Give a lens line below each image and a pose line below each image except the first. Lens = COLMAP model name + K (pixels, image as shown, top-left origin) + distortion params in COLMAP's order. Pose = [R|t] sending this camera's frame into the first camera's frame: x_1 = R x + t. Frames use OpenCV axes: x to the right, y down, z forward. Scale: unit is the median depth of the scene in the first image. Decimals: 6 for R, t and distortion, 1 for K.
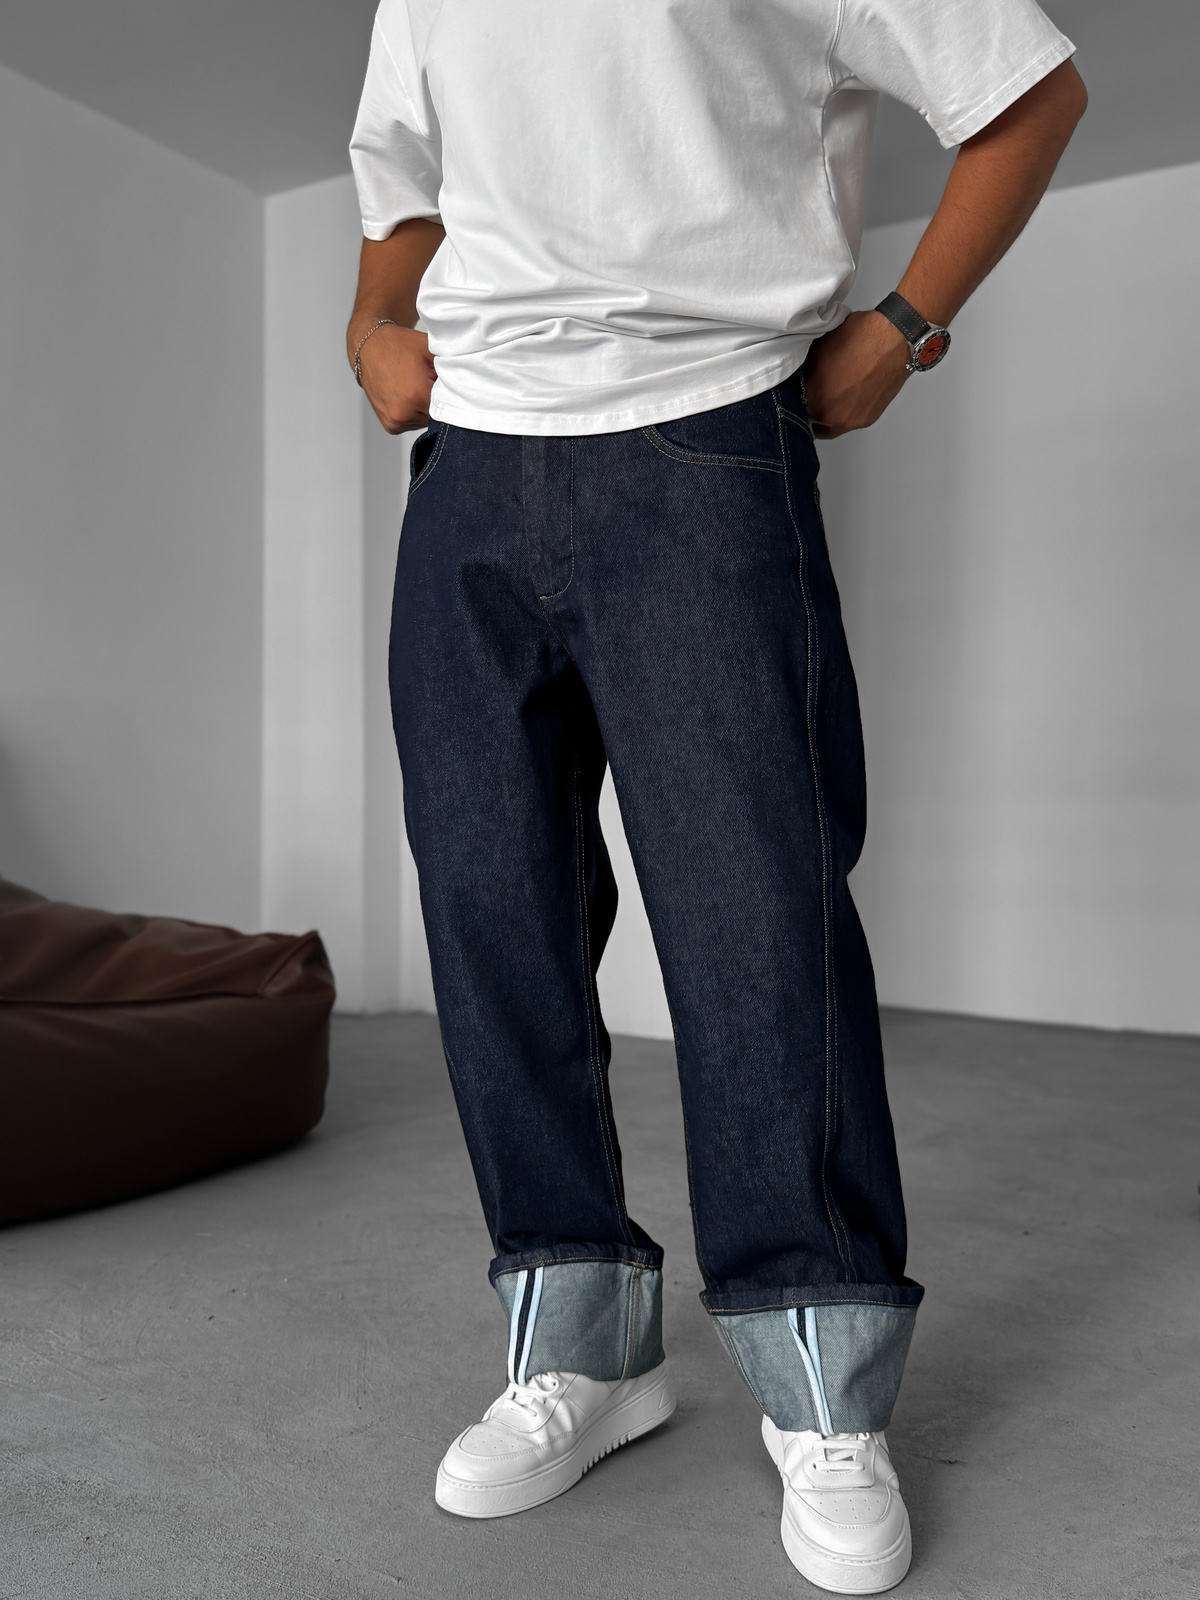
lens RADIAL K [[1542.7, 0, 600.0], [0, 1542.7, 800.0], [0, 0, 1]] dist [-0.002912, -0.002823]
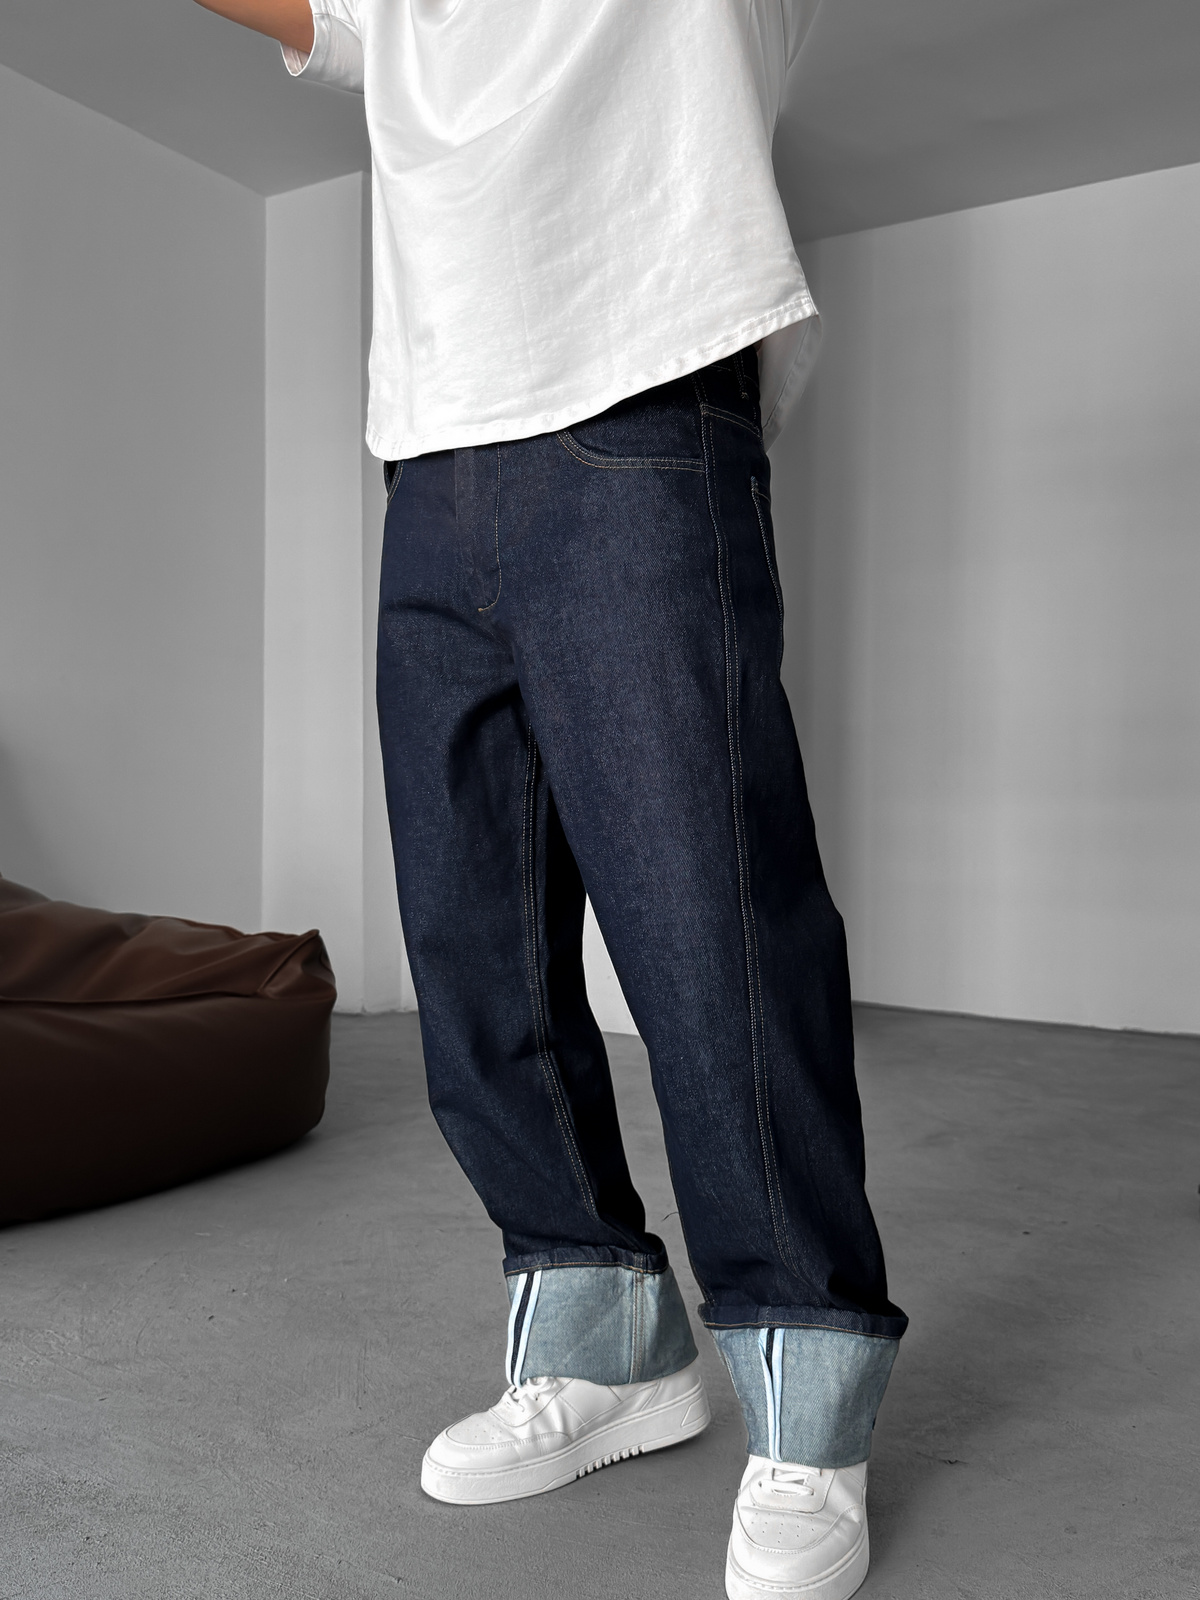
lens RADIAL K [[1542.7, 0, 600.0], [0, 1542.7, 800.0], [0, 0, 1]] dist [-0.002912, -0.002823]
pose [[0.954744, -0.010344, -0.297248, 0.323096], [0.008037, 0.999927, -0.008981, 0.005347], [0.297320, 0.006186, 0.954758, 0.041212]]
